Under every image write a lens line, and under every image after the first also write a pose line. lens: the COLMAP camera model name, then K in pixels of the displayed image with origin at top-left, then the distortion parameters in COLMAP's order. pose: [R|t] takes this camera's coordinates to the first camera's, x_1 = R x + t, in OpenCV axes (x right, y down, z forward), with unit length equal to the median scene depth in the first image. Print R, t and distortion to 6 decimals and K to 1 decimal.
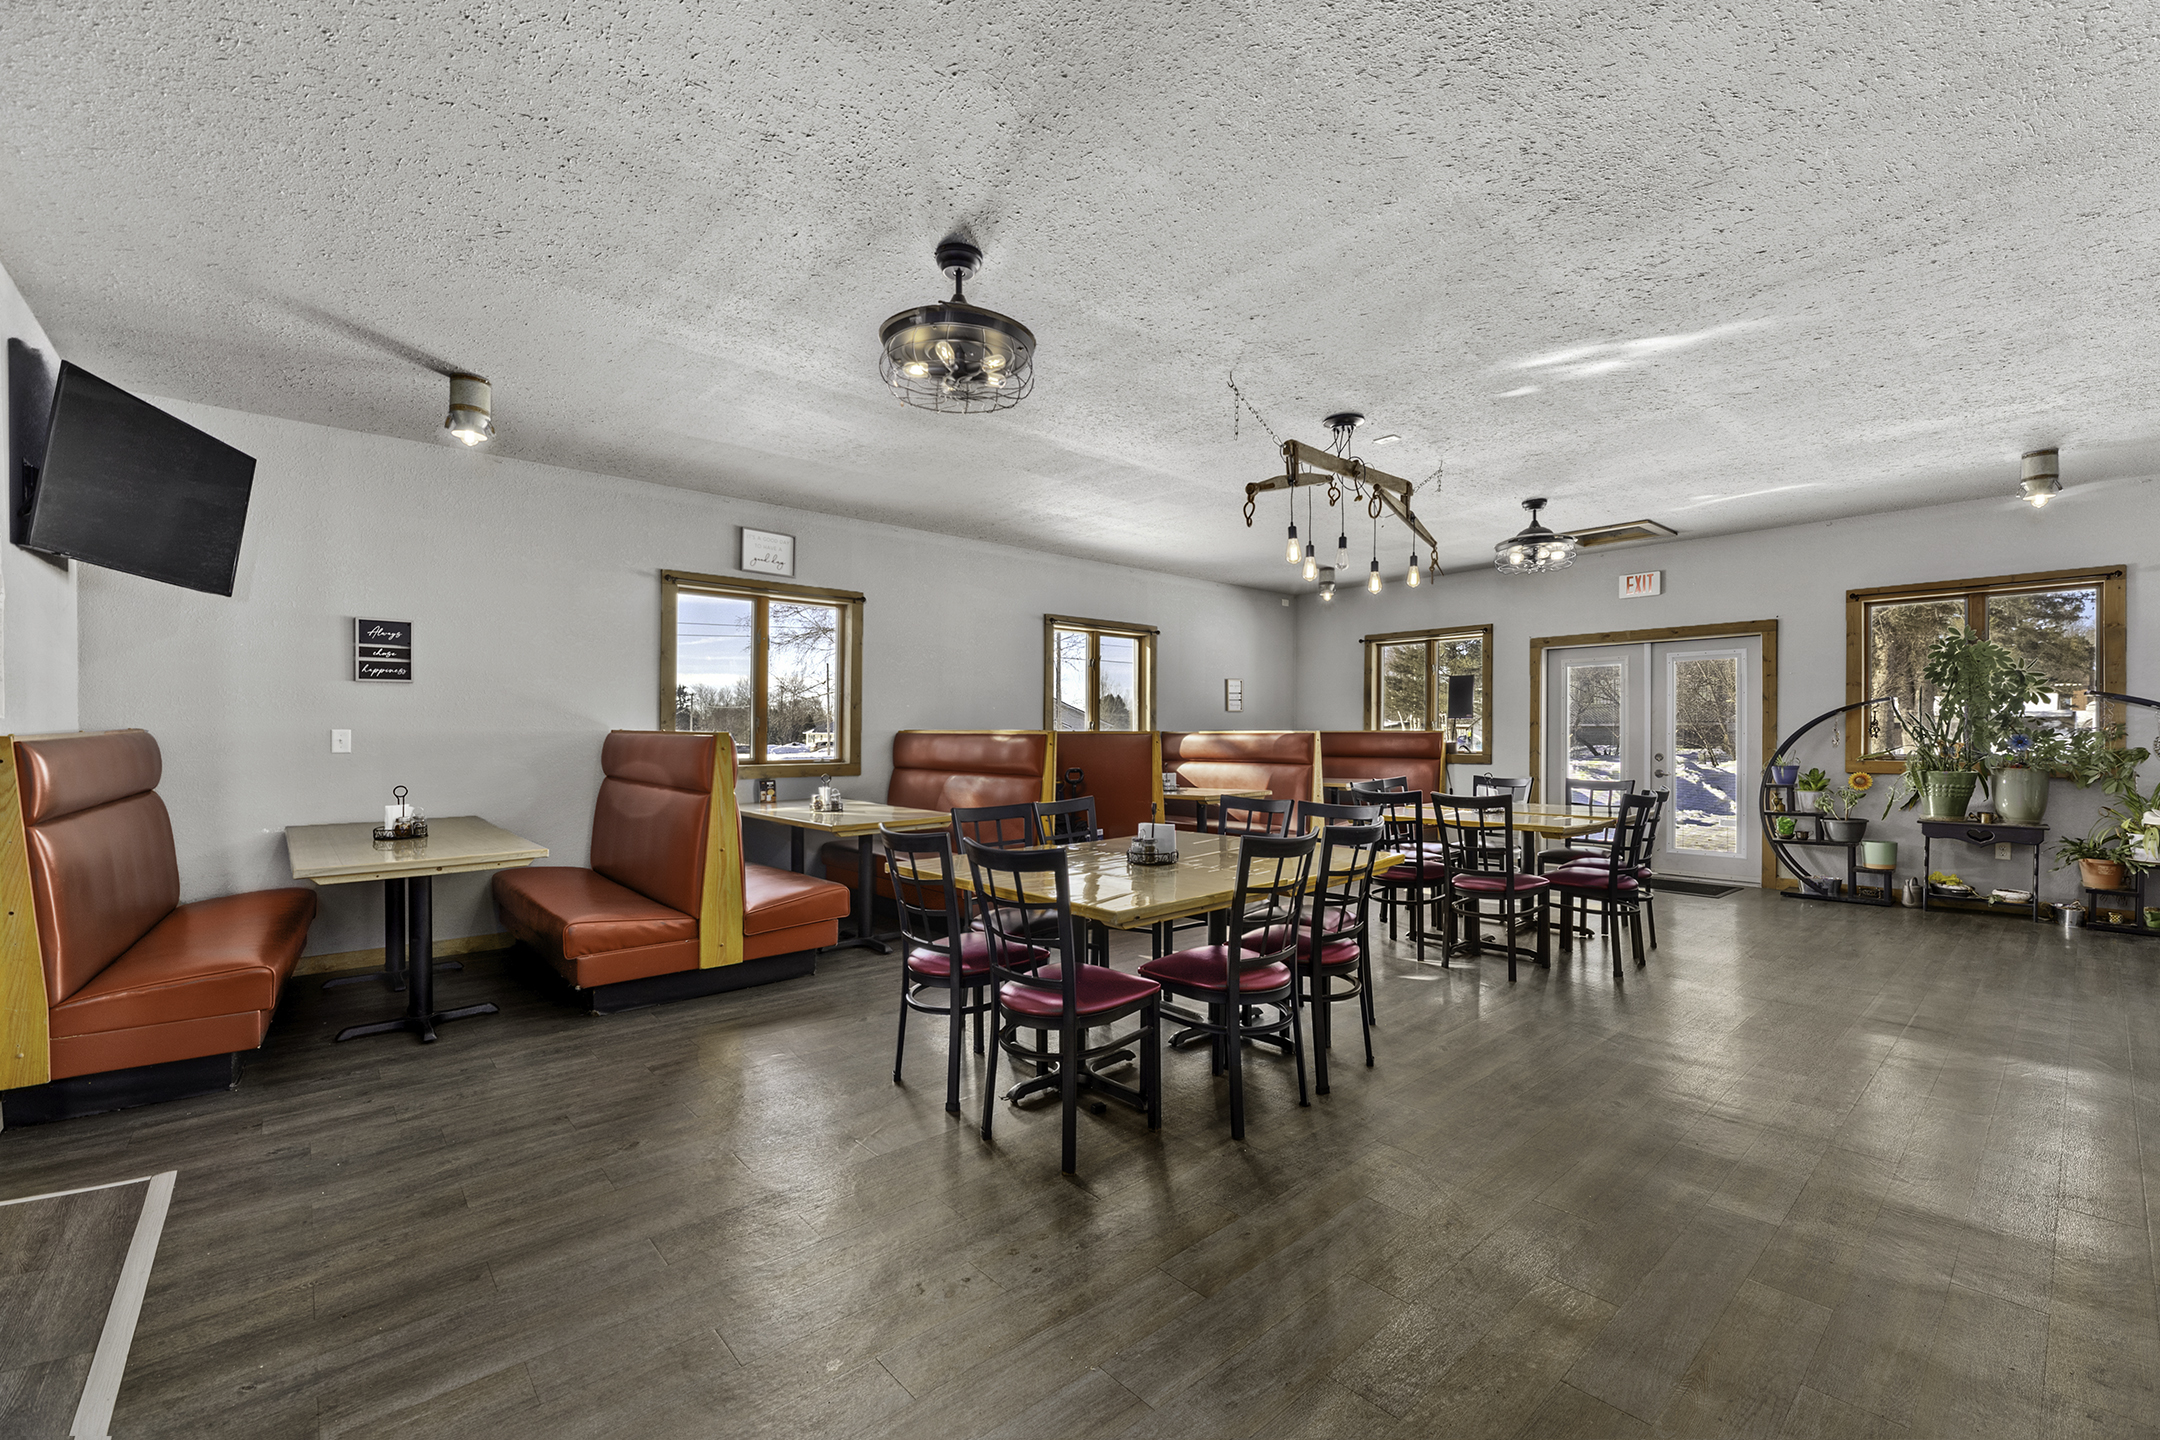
lens RADIAL K [[885.0, 0, 1114.7], [0, 885.0, 721.9], [0, 0, 1]] dist [-0.000654, -0.000018]
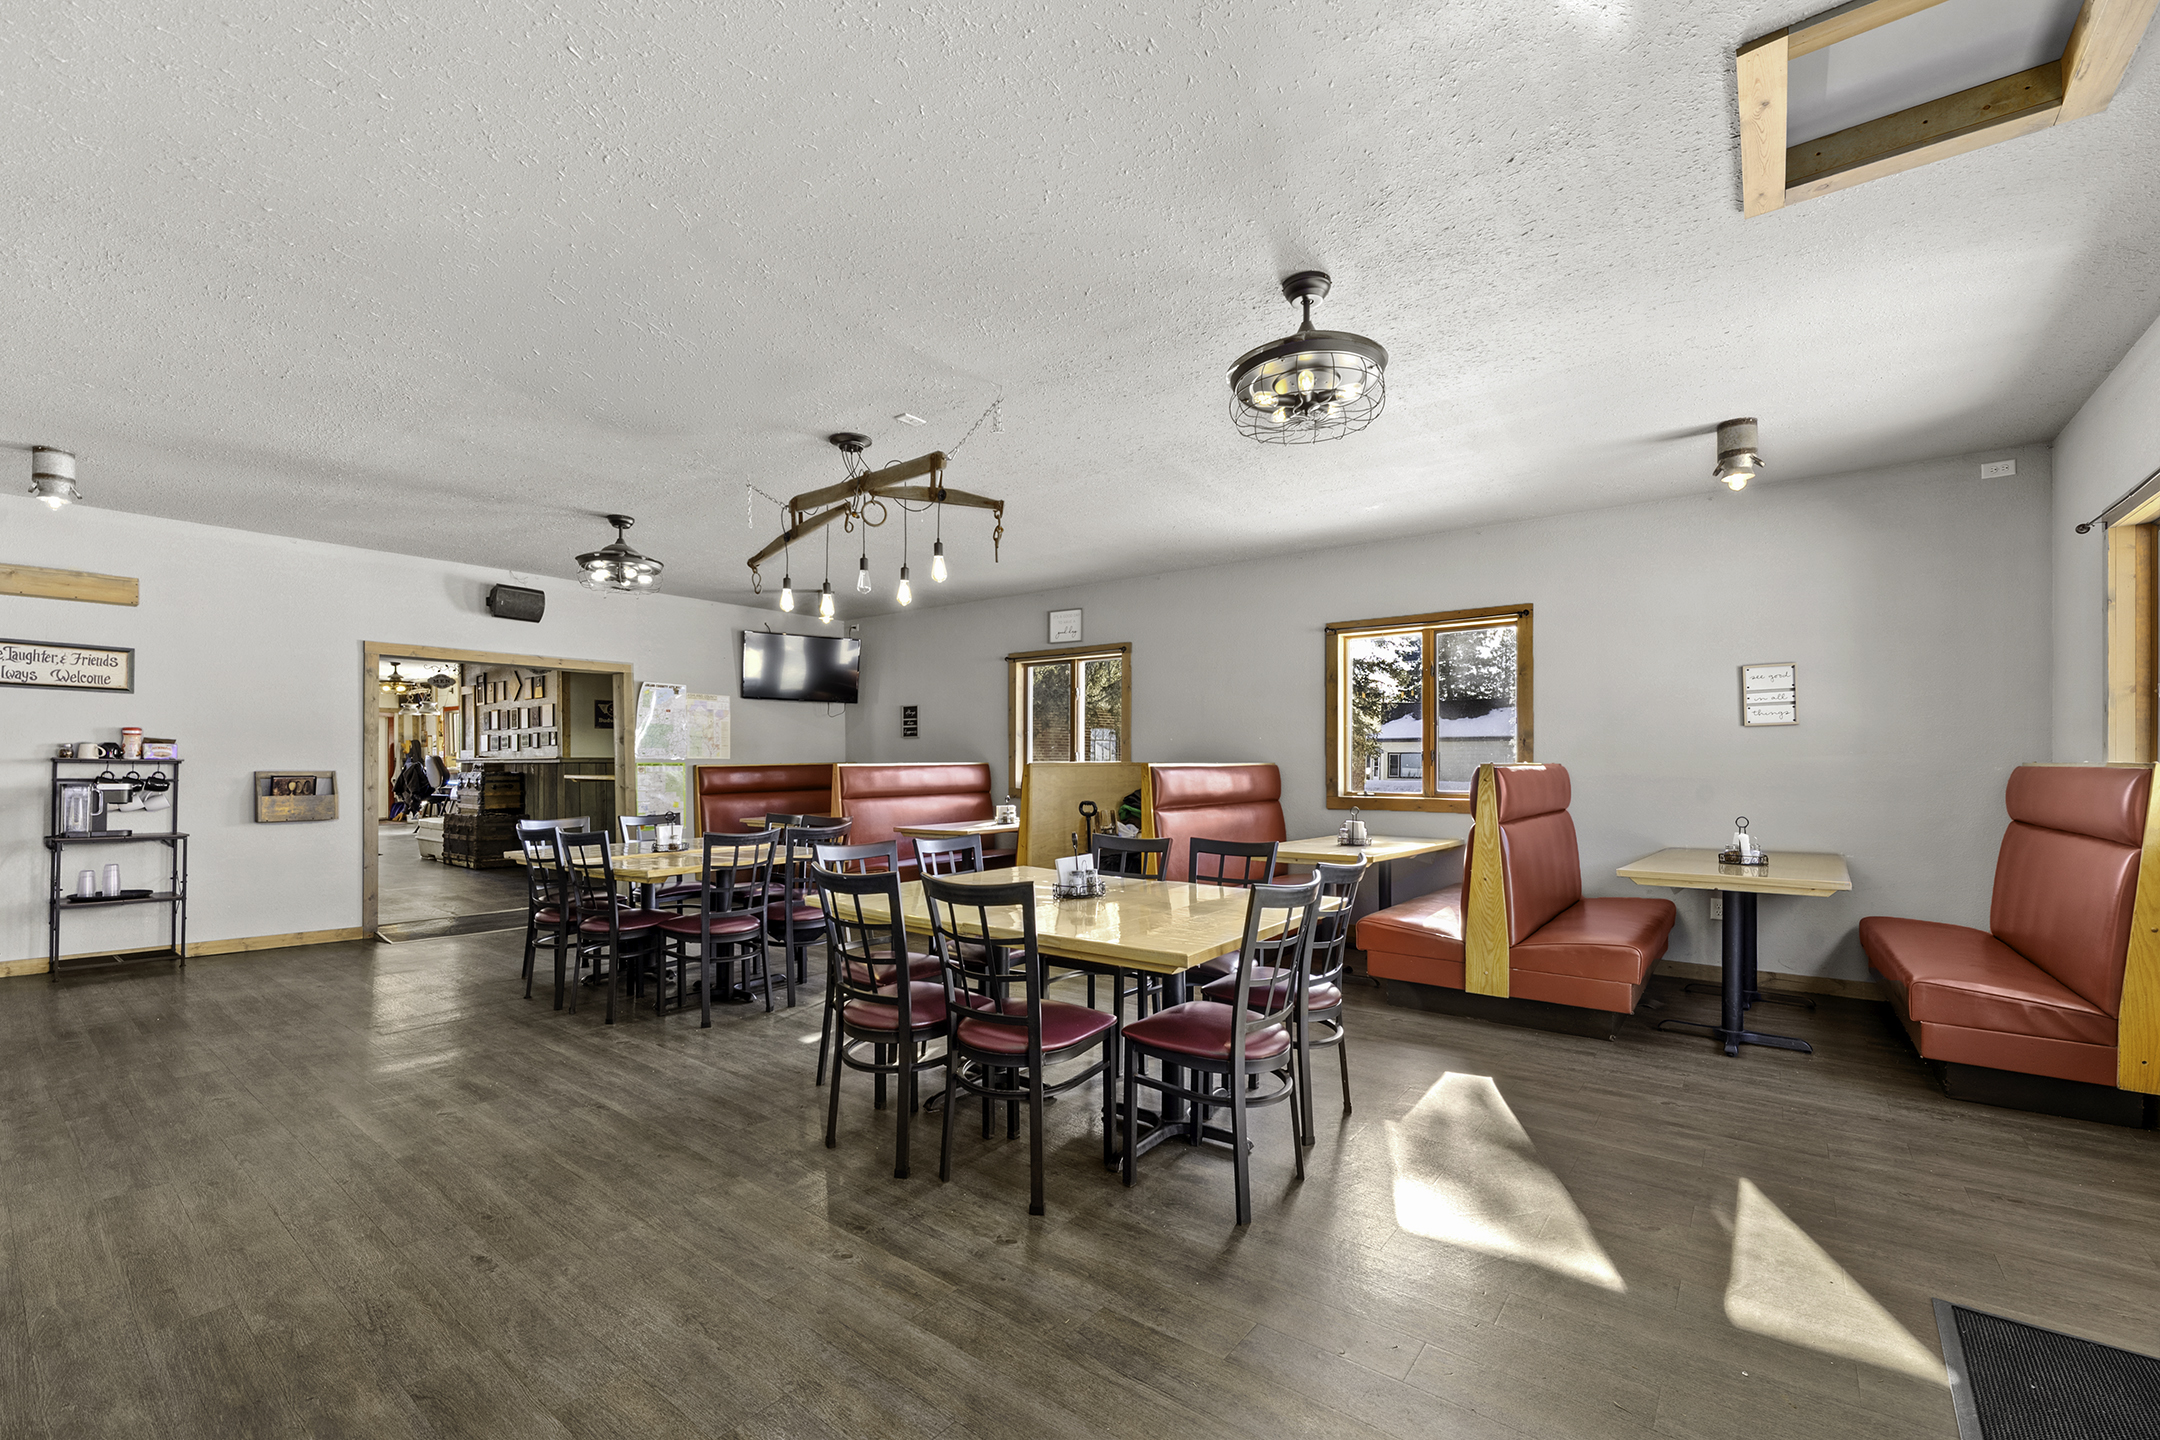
lens RADIAL K [[885.0, 0, 1114.7], [0, 885.0, 721.9], [0, 0, 1]] dist [-0.000654, -0.000018]
pose [[0.172960, -0.034082, -0.984339, 0.711729], [0.013209, 0.999392, -0.032282, -0.004463], [0.984840, -0.007419, 0.173305, 0.651596]]
